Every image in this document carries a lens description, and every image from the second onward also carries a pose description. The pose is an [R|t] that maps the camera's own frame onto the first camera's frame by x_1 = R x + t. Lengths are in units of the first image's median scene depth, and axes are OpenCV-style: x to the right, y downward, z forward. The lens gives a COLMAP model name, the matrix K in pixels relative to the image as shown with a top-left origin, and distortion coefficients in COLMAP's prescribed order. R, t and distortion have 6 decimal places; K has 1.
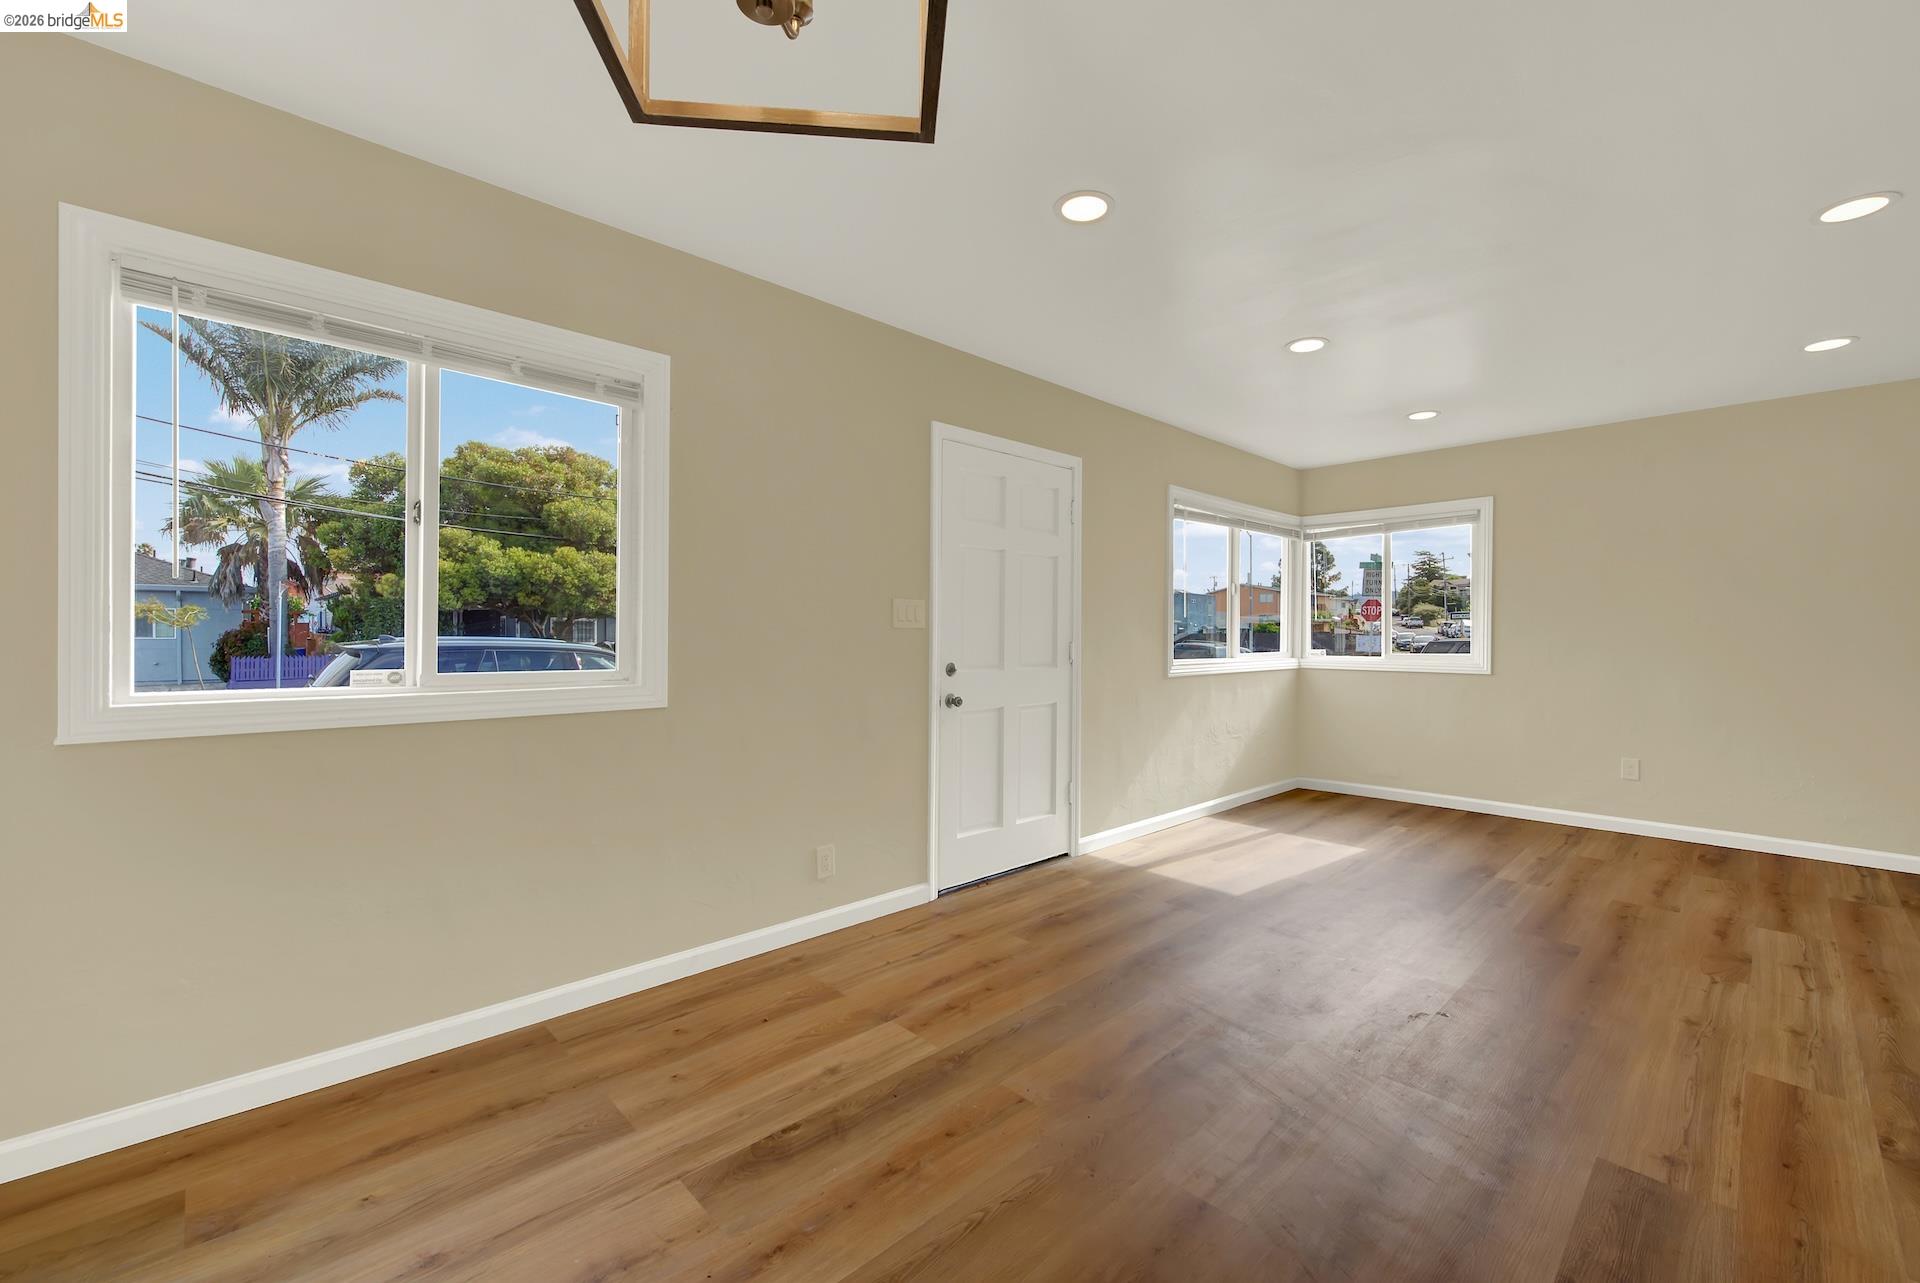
lens RADIAL K [[781.6, 0, 975.9], [0, 781.6, 628.1], [0, 0, 1]] dist [0.006460, -0.003554]
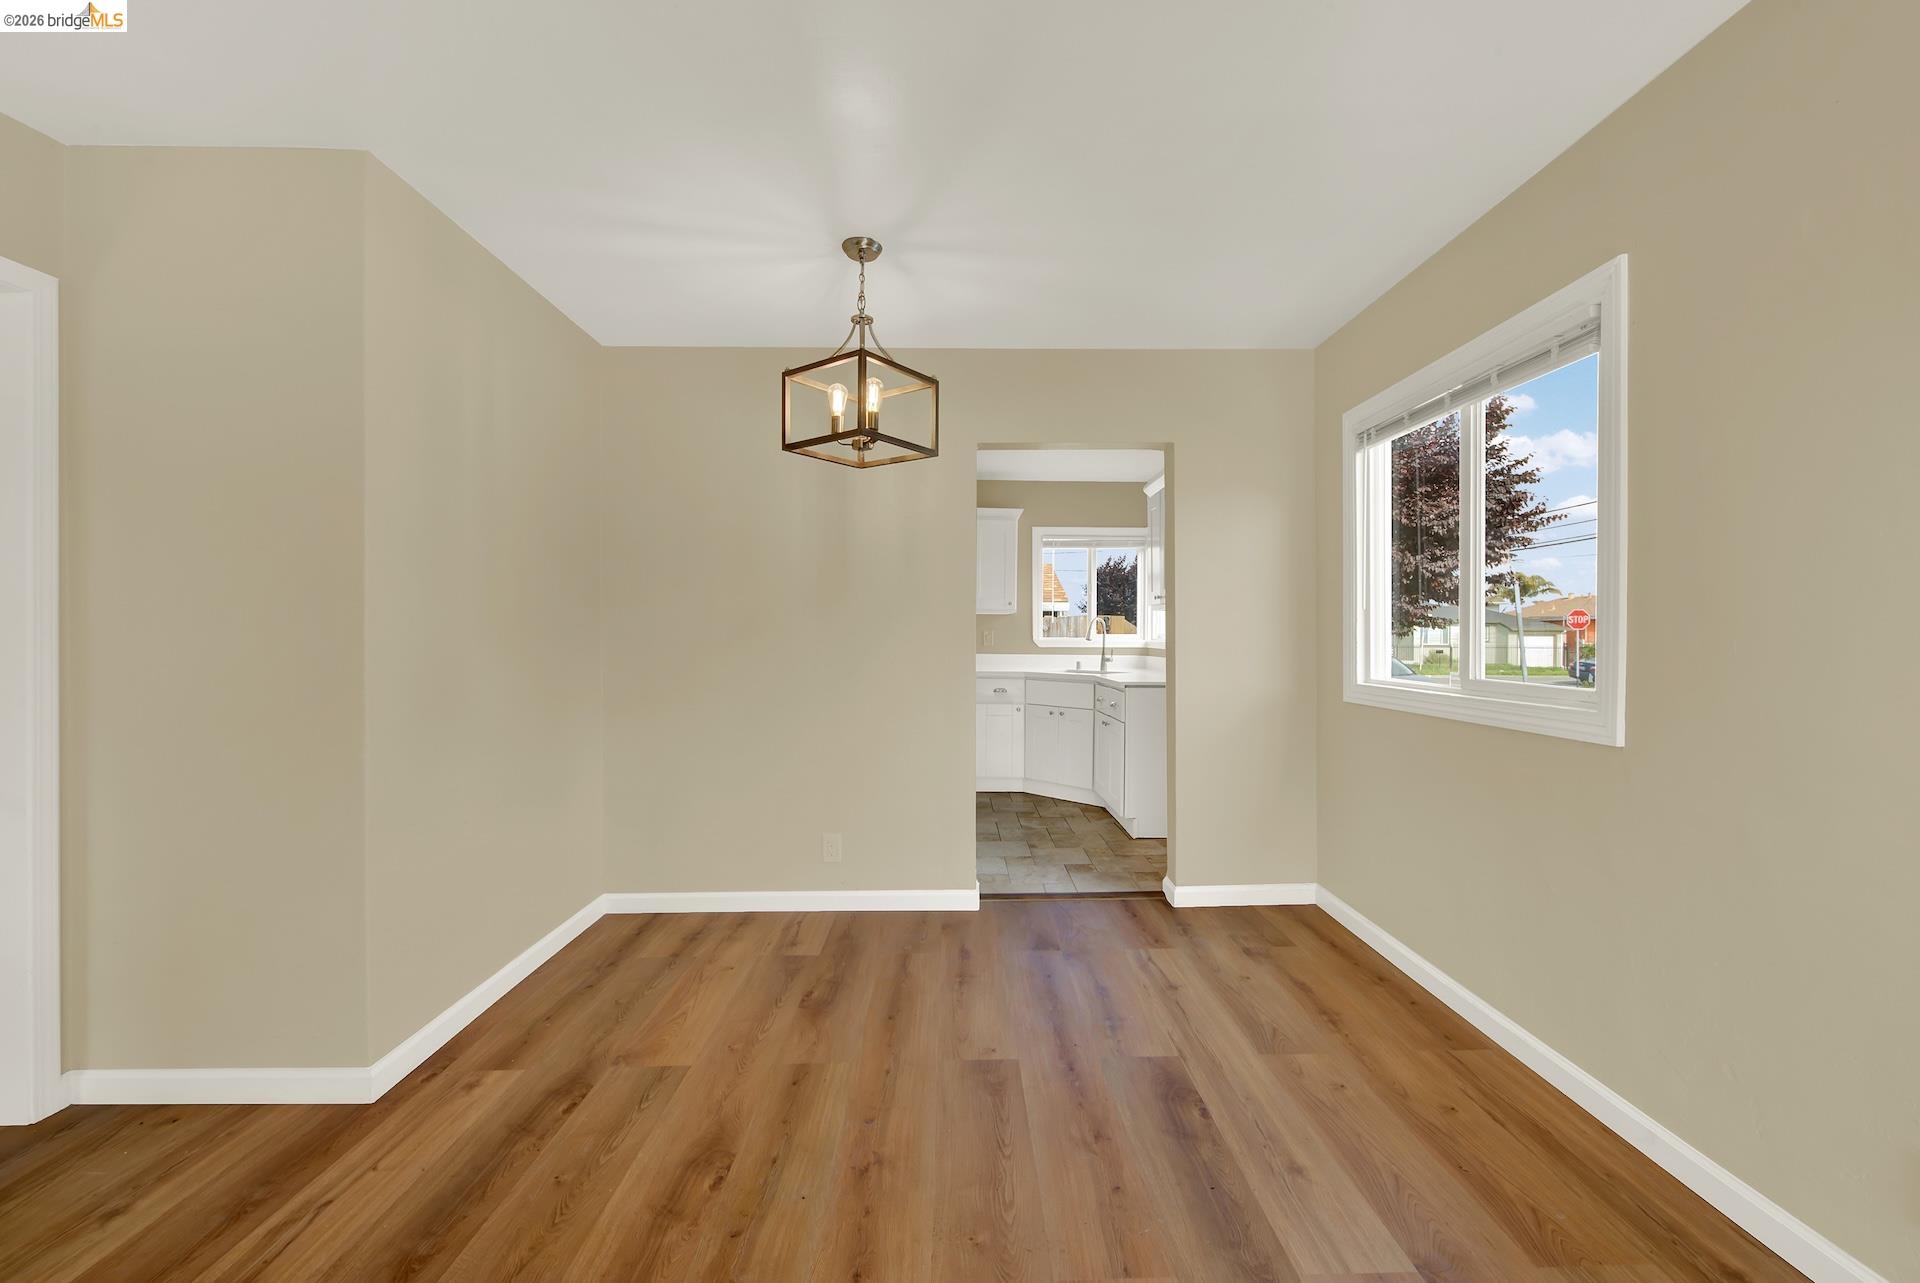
lens RADIAL K [[781.6, 0, 966.3], [0, 781.6, 643.9], [0, 0, 1]] dist [0.006460, -0.003554]
pose [[-0.687744, -0.000430, -0.725953, 0.401321], [-0.002312, 0.999996, 0.001599, 0.004606], [0.725950, 0.002778, -0.687742, 0.800609]]
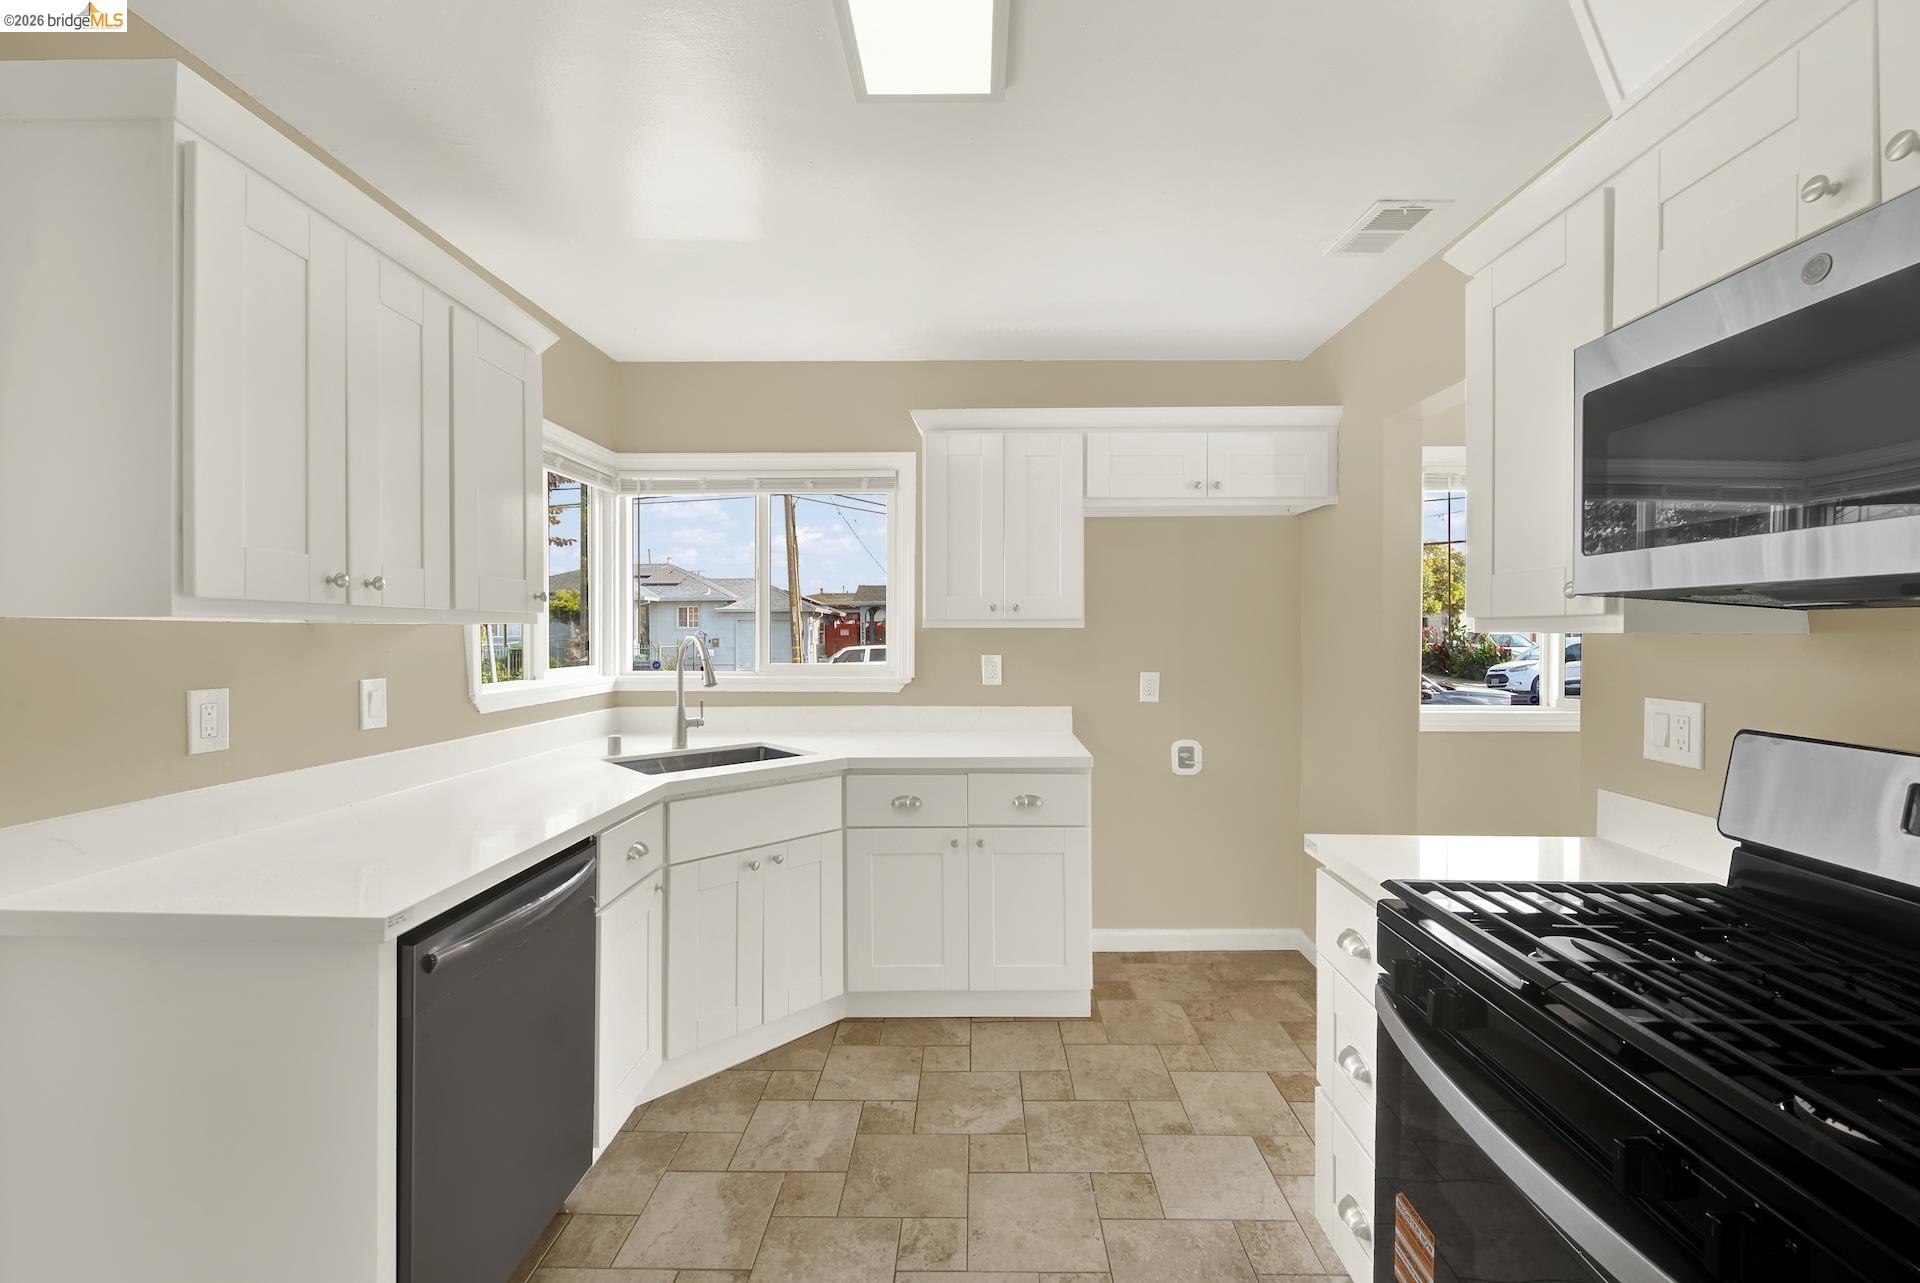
lens RADIAL K [[781.6, 0, 968.7], [0, 781.6, 647.4], [0, 0, 1]] dist [0.006460, -0.003554]
pose [[0.703740, 0.014159, -0.710317, -0.277157], [0.008238, 0.999572, 0.028087, -0.059156], [0.710410, -0.025617, 0.703322, -0.524796]]
